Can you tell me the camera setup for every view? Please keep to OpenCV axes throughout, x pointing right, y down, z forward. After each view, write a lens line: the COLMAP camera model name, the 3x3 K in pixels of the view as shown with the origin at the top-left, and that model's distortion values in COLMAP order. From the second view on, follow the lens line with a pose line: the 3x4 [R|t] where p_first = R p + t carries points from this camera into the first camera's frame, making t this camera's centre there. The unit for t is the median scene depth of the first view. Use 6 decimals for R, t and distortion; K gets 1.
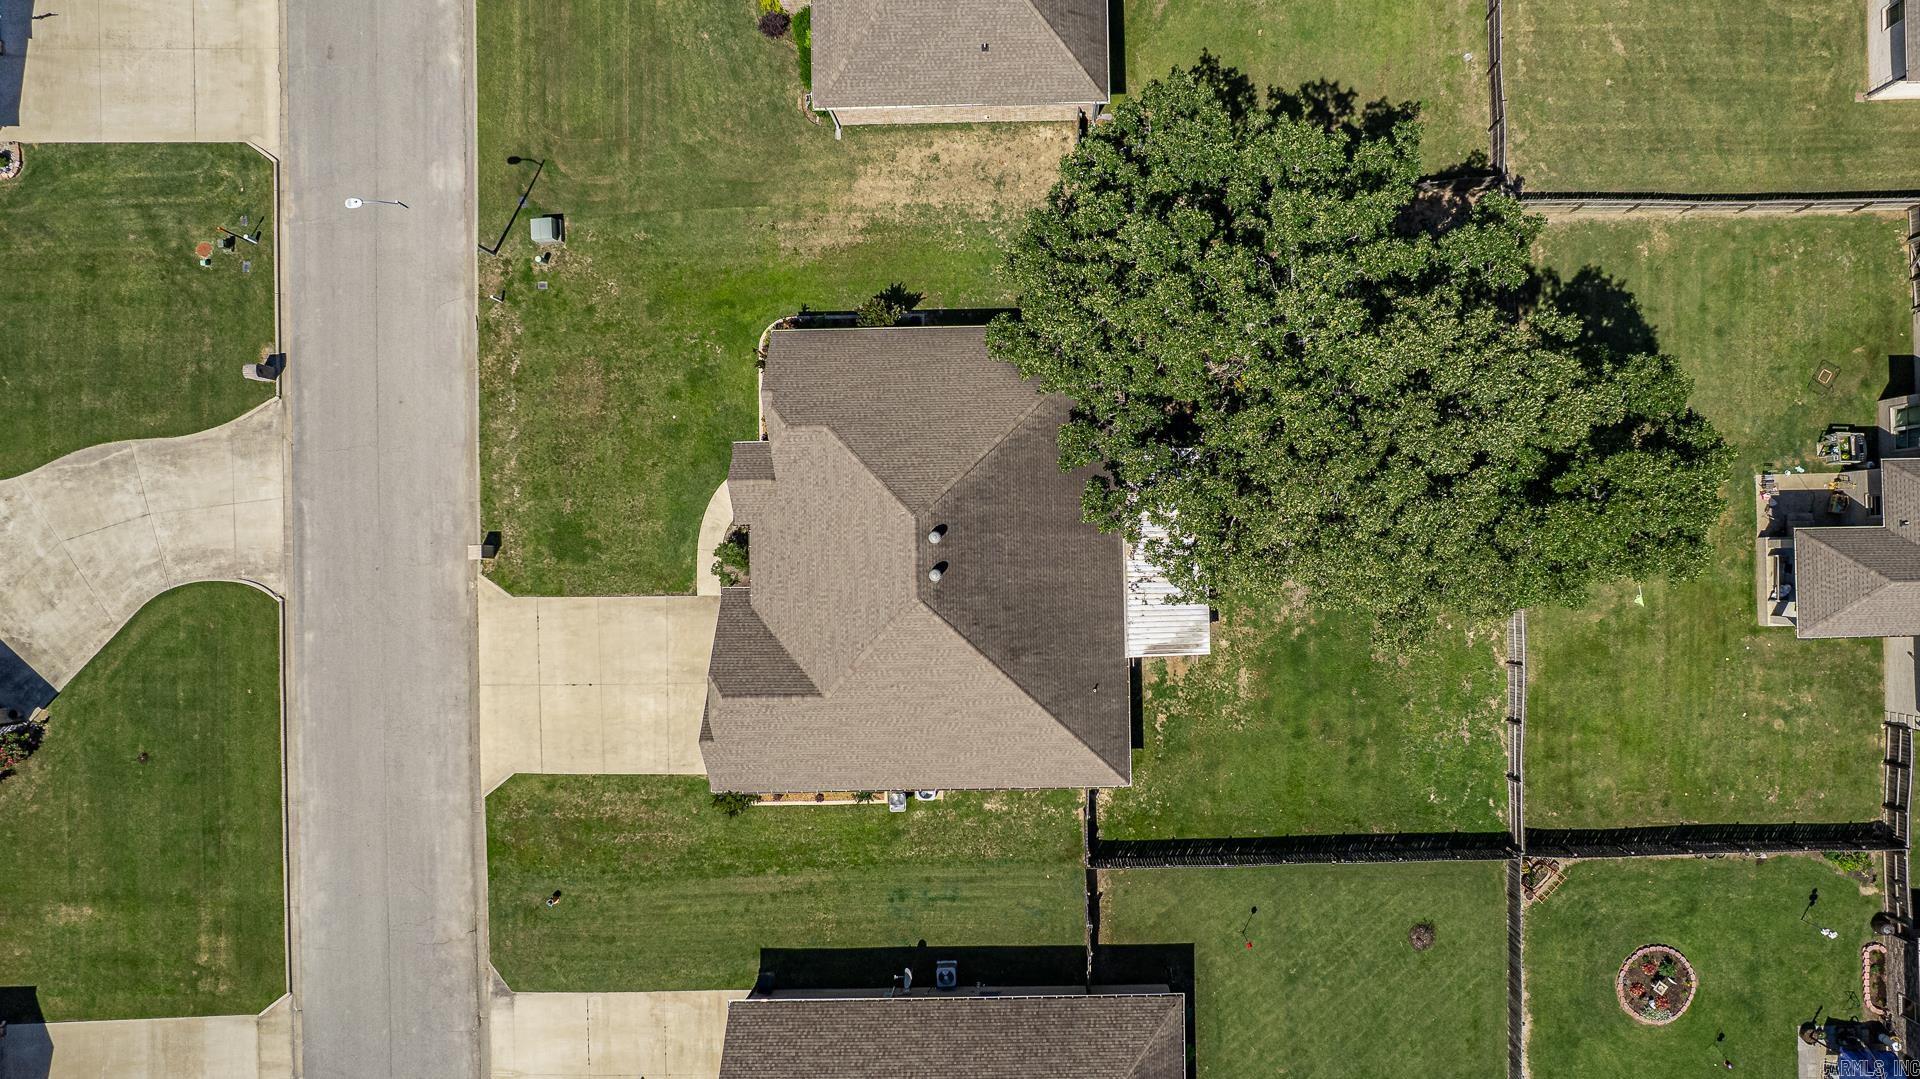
lens RADIAL K [[1223.5, 0, 972.9], [0, 1223.5, 534.5], [0, 0, 1]] dist [-0.010035, 0.002081]
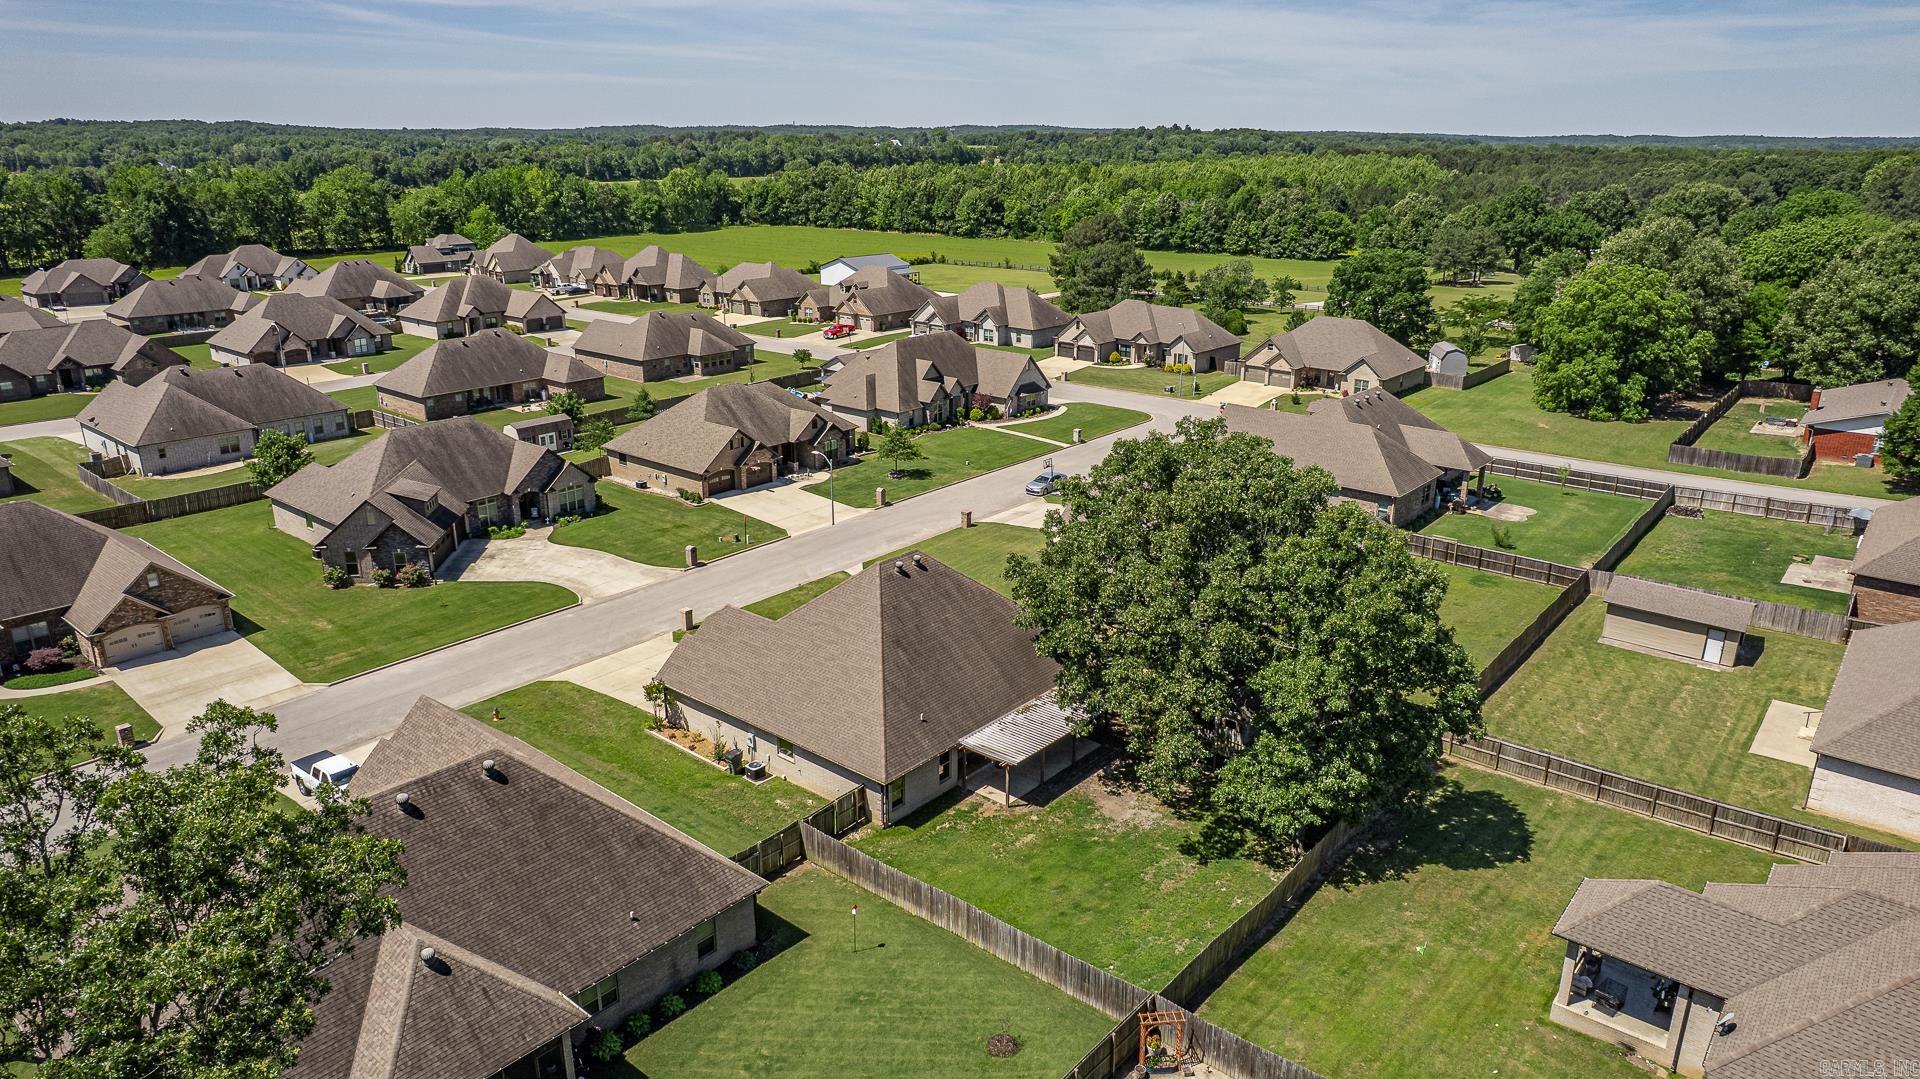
lens RADIAL K [[1223.5, 0, 972.9], [0, 1223.5, 534.5], [0, 0, 1]] dist [-0.010035, 0.002081]
pose [[0.758364, 0.211081, -0.616708, 0.779347], [-0.651828, 0.242680, -0.718489, 0.842726], [-0.001997, 0.946864, 0.321628, 0.406150]]
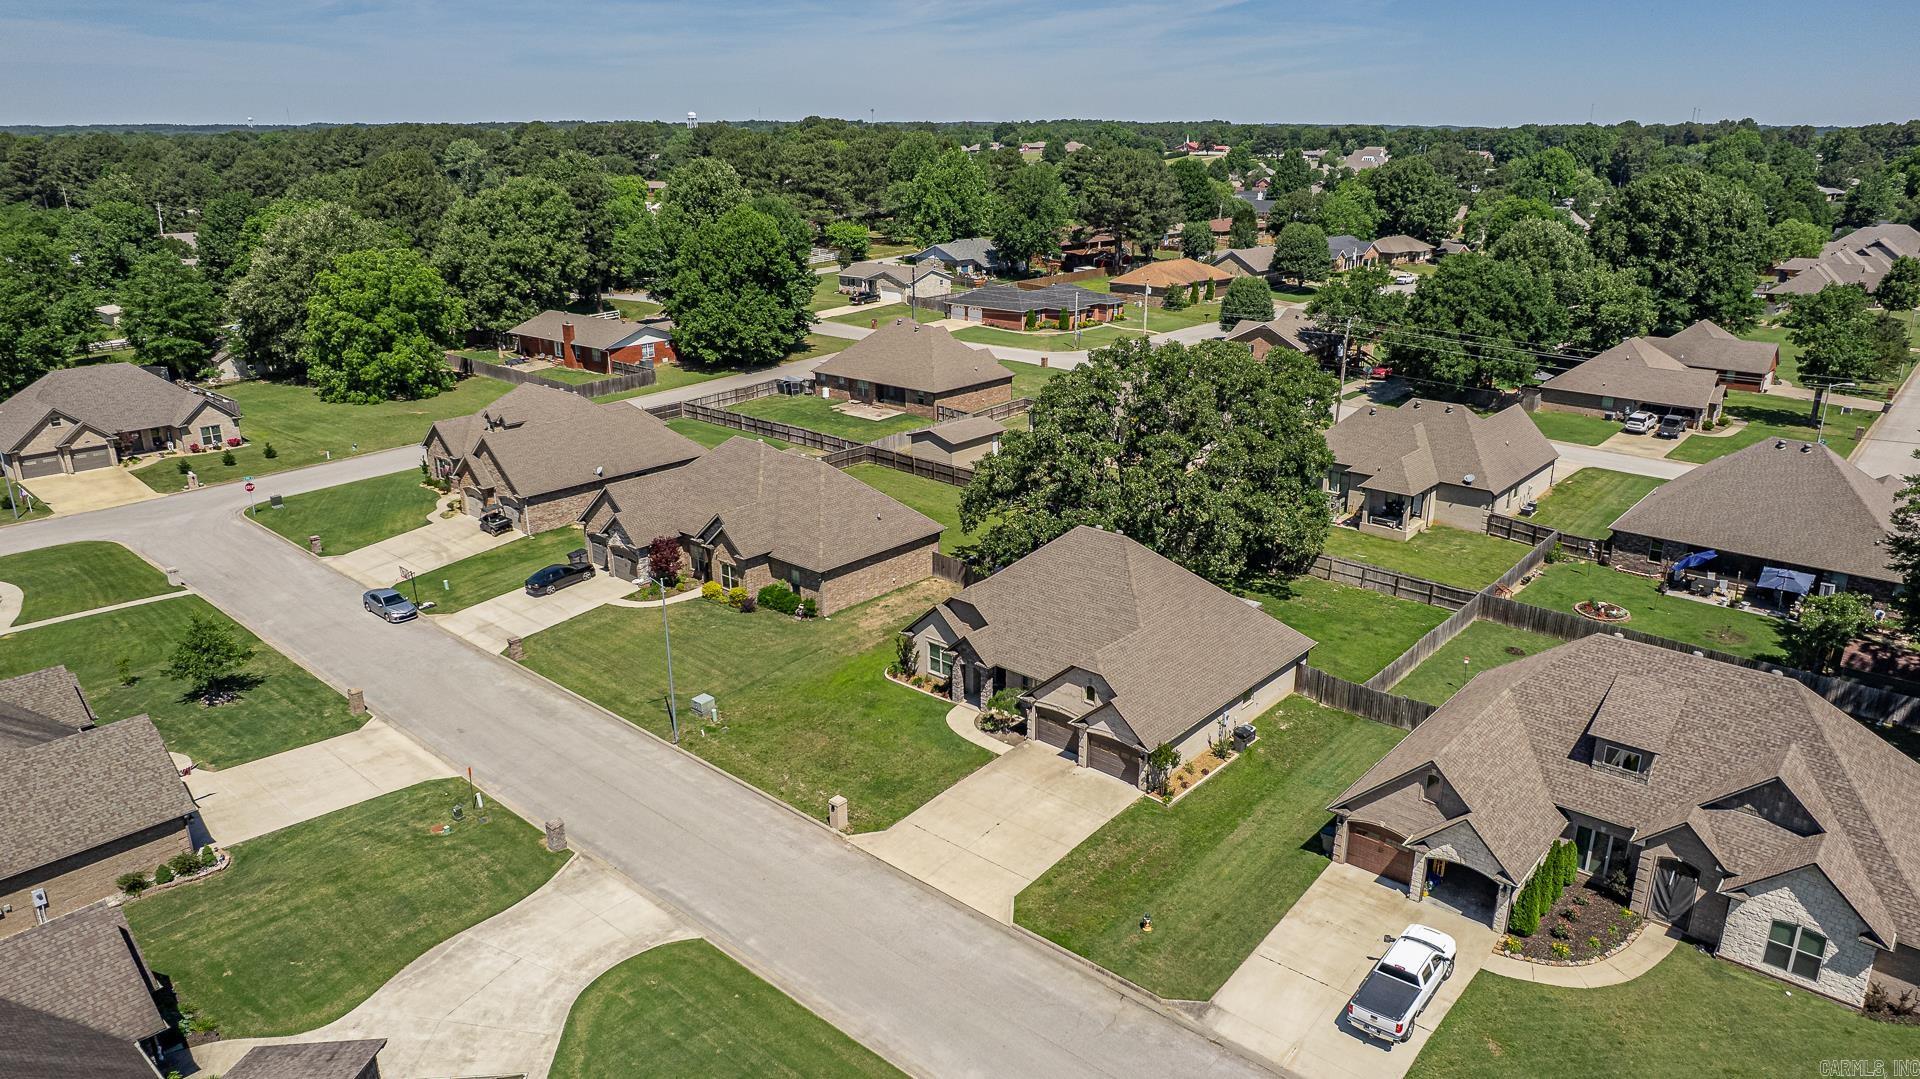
lens RADIAL K [[1223.5, 0, 972.9], [0, 1223.5, 534.5], [0, 0, 1]] dist [-0.010035, 0.002081]
pose [[0.671390, -0.230178, 0.704453, -1.008583], [0.741065, 0.218337, -0.634943, 0.720034], [-0.007658, 0.948339, 0.317166, 0.426120]]
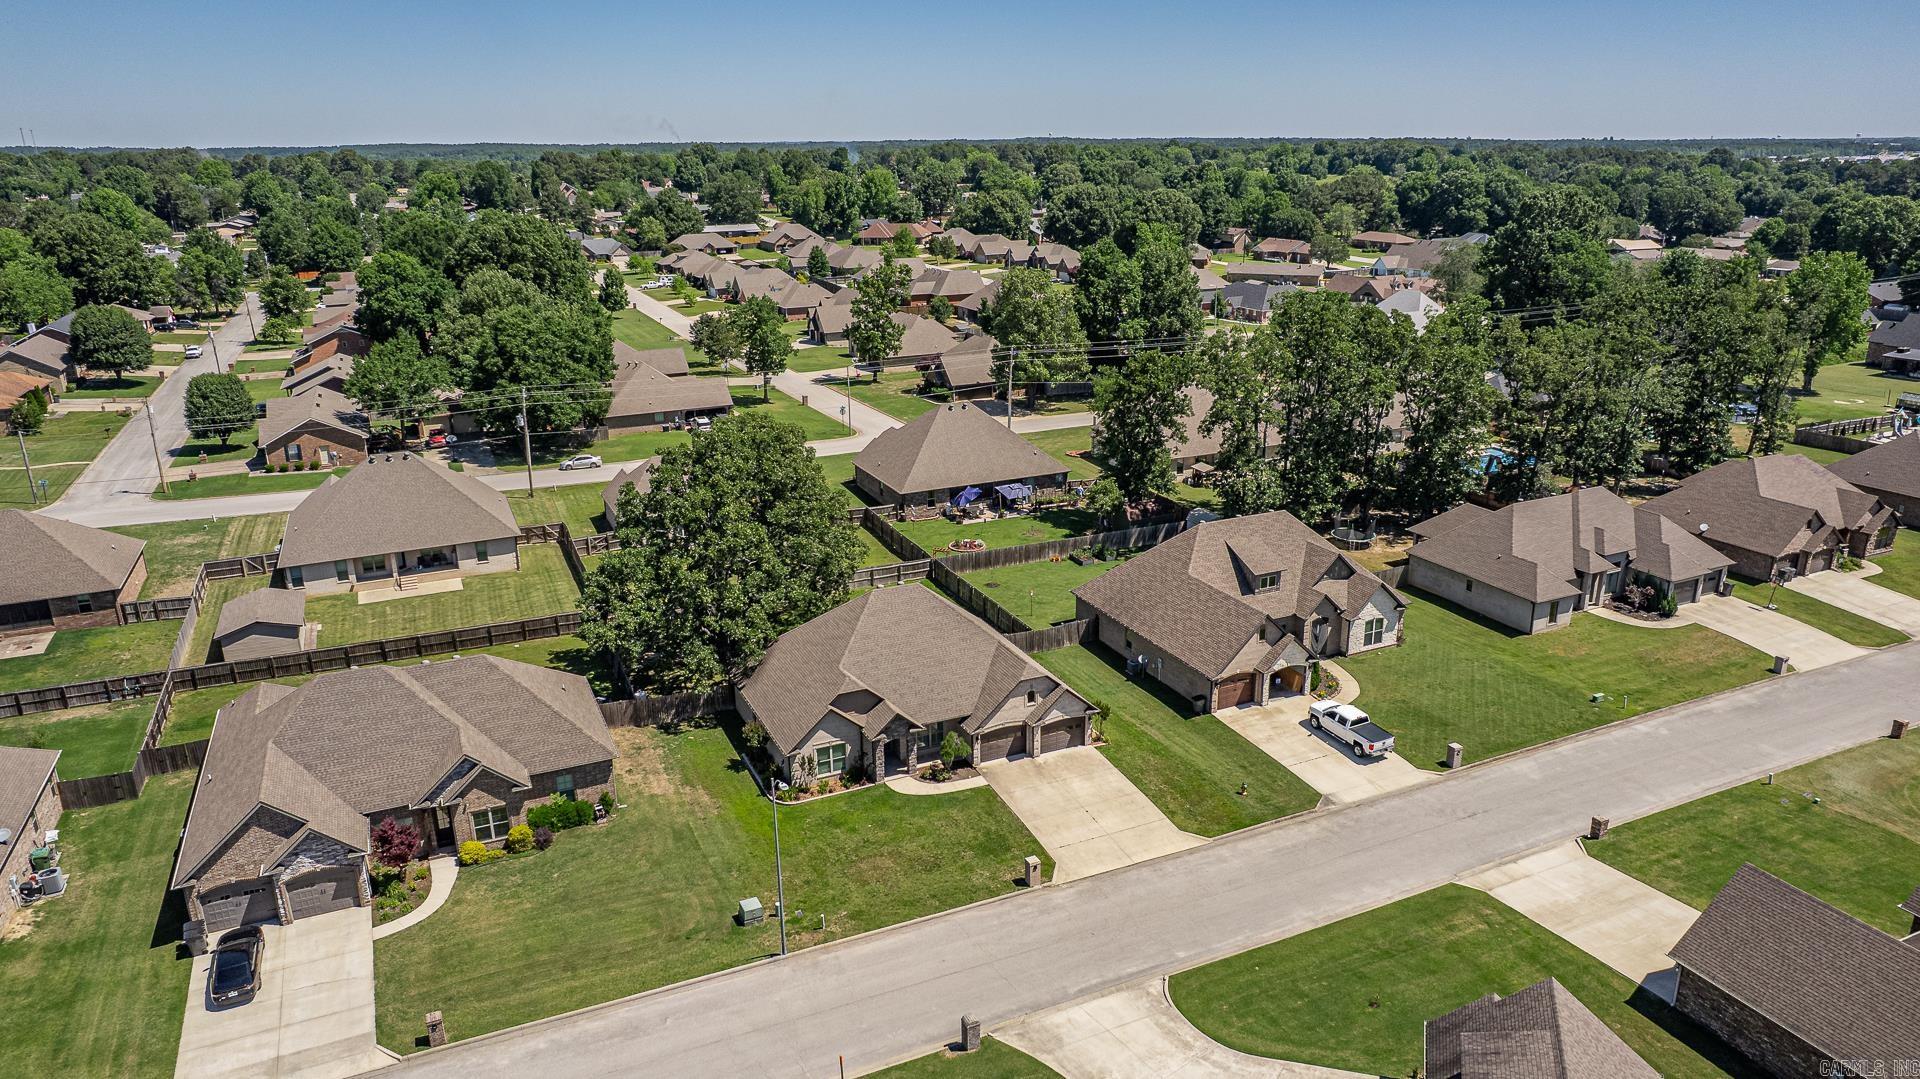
lens RADIAL K [[1259.6, 0, 960.0], [0, 1259.6, 539.5], [0, 0, 1]] dist [-0.033496, -0.000904]
pose [[-0.398785, -0.273296, 0.875374, -1.327763], [0.917039, -0.122121, 0.379639, -0.464284], [0.003147, 0.954147, 0.299323, 0.331725]]
